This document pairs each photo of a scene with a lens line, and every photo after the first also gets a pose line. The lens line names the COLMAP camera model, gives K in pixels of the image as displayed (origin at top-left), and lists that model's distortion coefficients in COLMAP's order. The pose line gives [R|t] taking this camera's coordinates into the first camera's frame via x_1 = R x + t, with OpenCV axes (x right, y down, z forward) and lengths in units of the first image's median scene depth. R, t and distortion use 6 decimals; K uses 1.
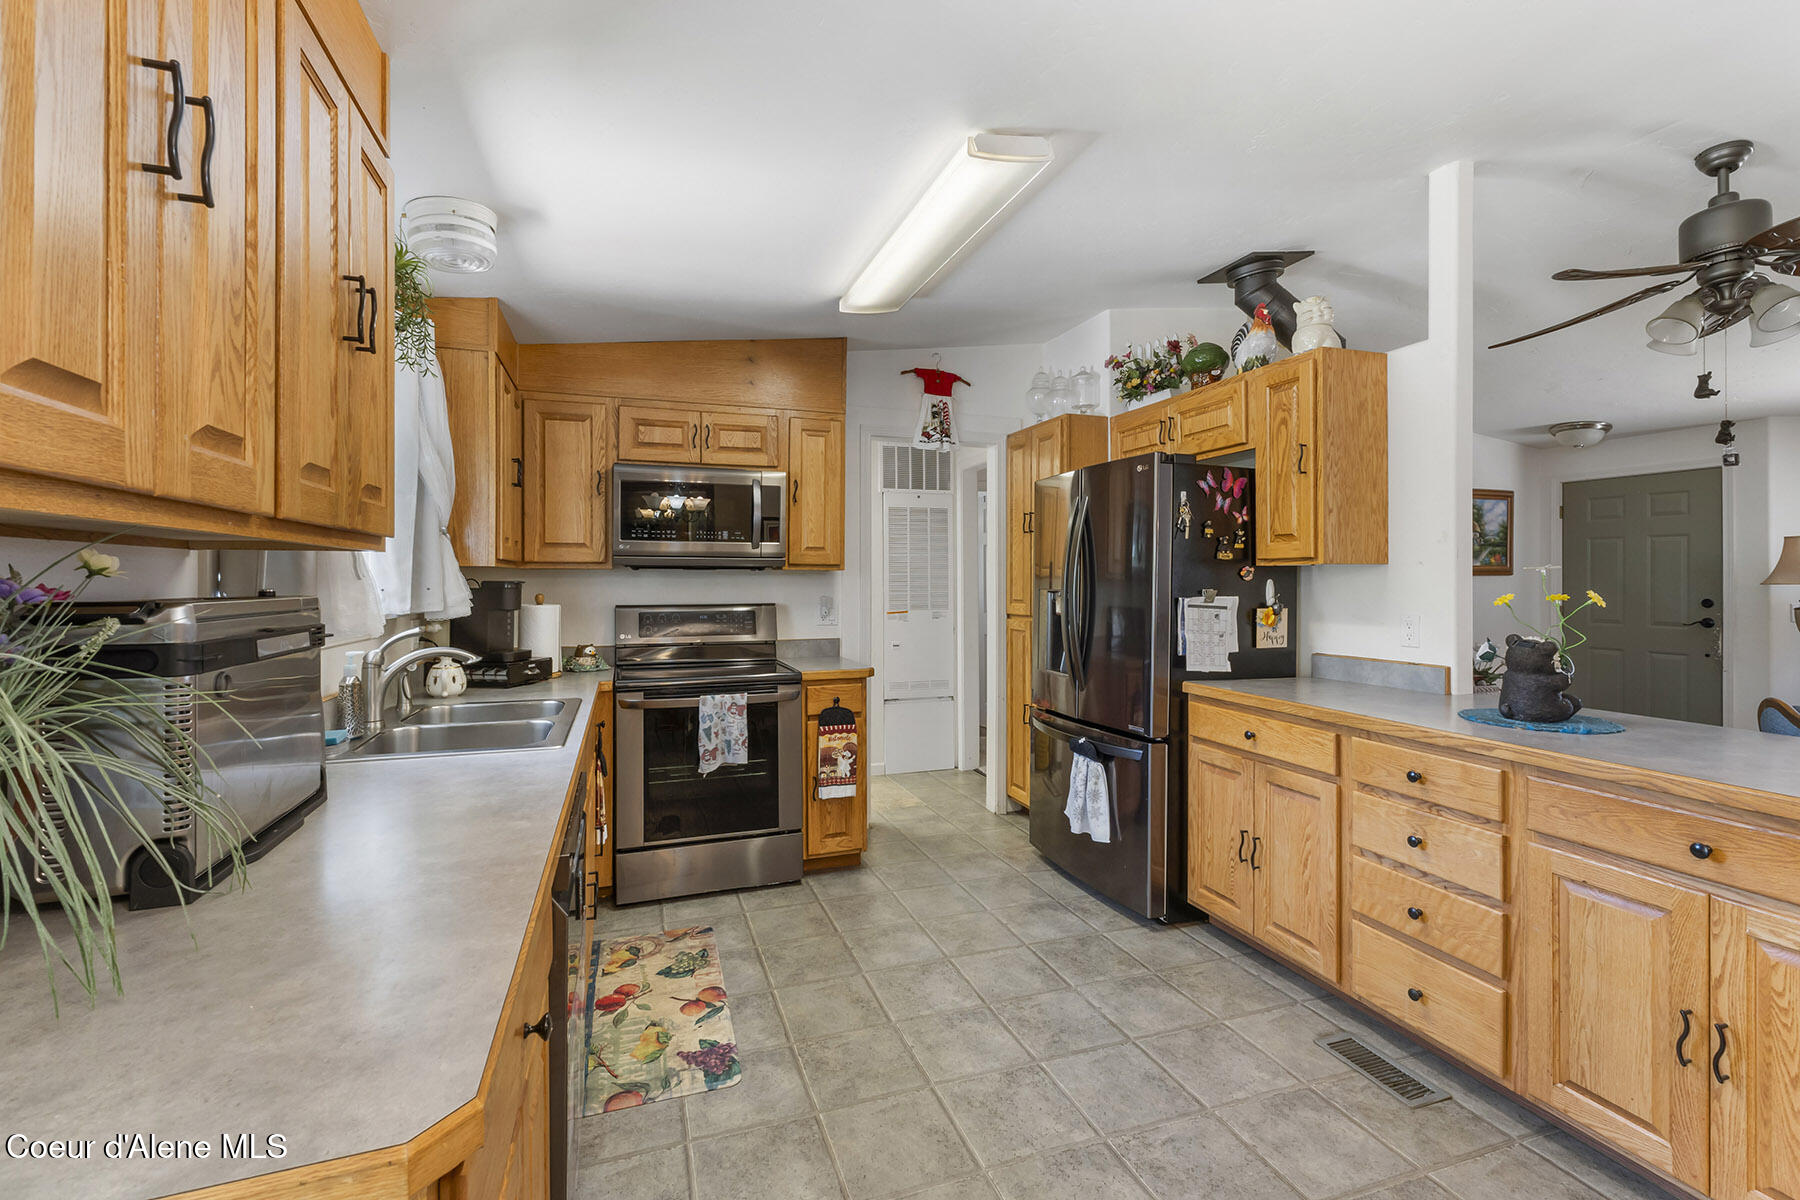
lens RADIAL K [[774.3, 0, 888.9], [0, 774.3, 576.7], [0, 0, 1]] dist [0.002024, 0.000616]
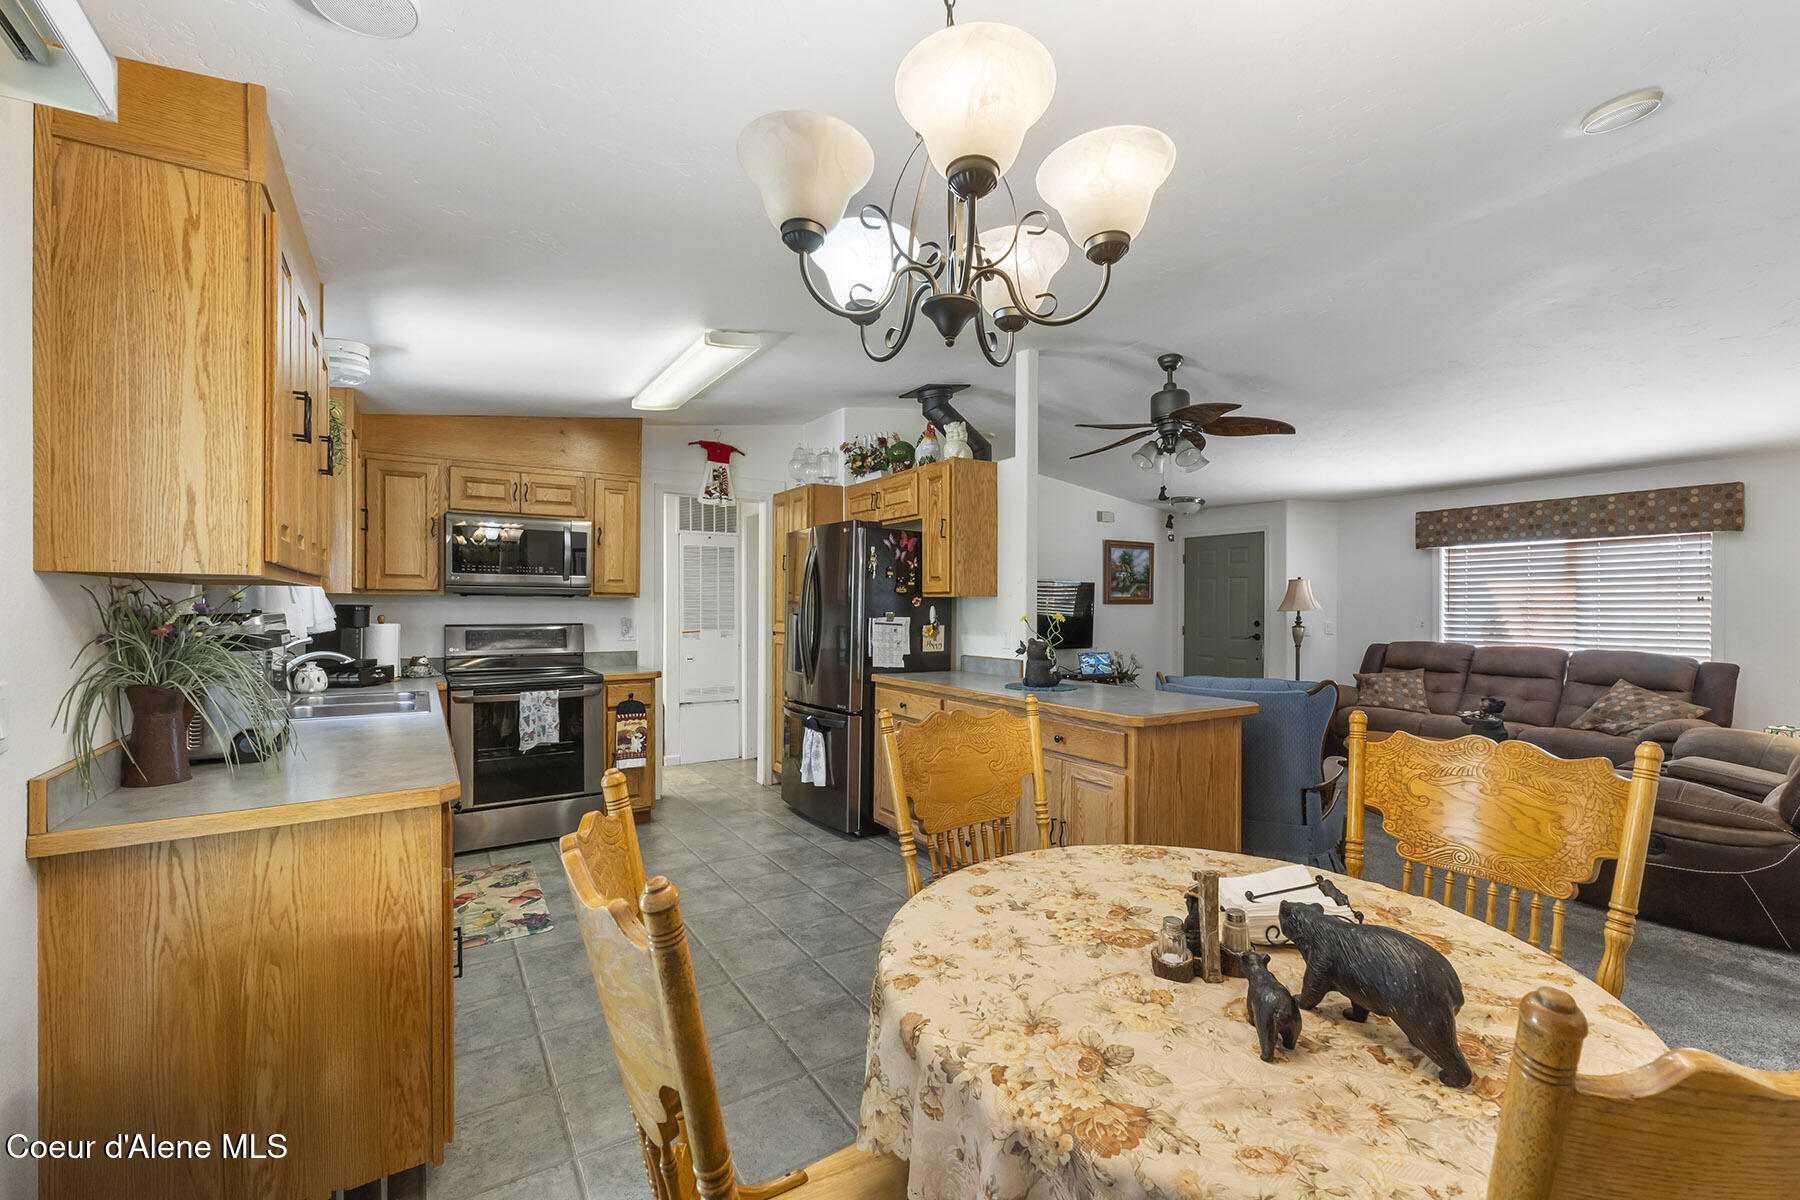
lens RADIAL K [[756.7, 0, 890.9], [0, 756.7, 608.3], [0, 0, 1]] dist [0.000403, -0.000154]
pose [[0.973596, 0.003614, 0.228249, 0.075438], [-0.005279, 0.999964, 0.006683, -0.001312], [-0.228217, -0.007712, 0.973580, -0.395444]]
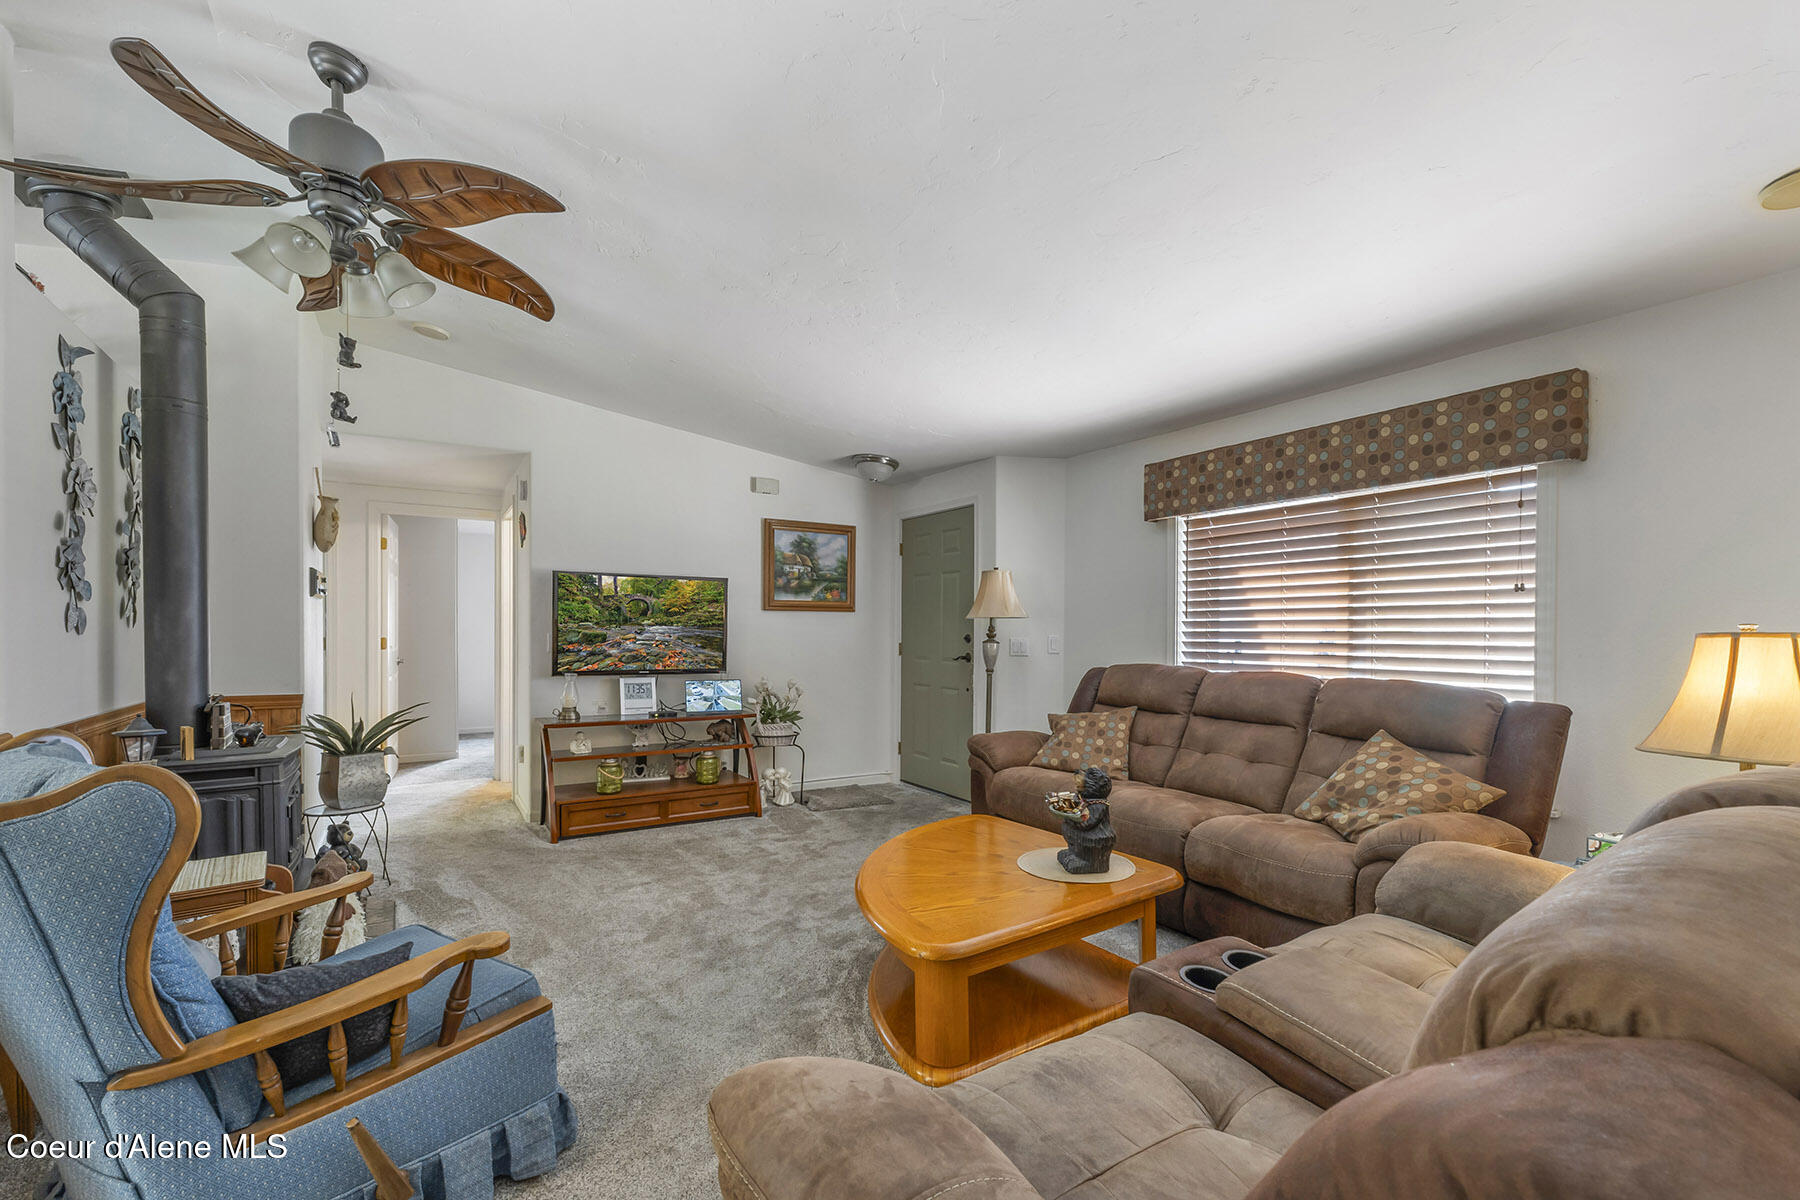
lens RADIAL K [[773.2, 0, 893.4], [0, 773.2, 632.4], [0, 0, 1]] dist [0.001732, 0.000172]
pose [[0.971666, 0.007486, 0.236238, 1.170816], [-0.008820, 0.999951, 0.004588, 0.036696], [-0.236192, -0.006541, 0.971684, 0.056796]]
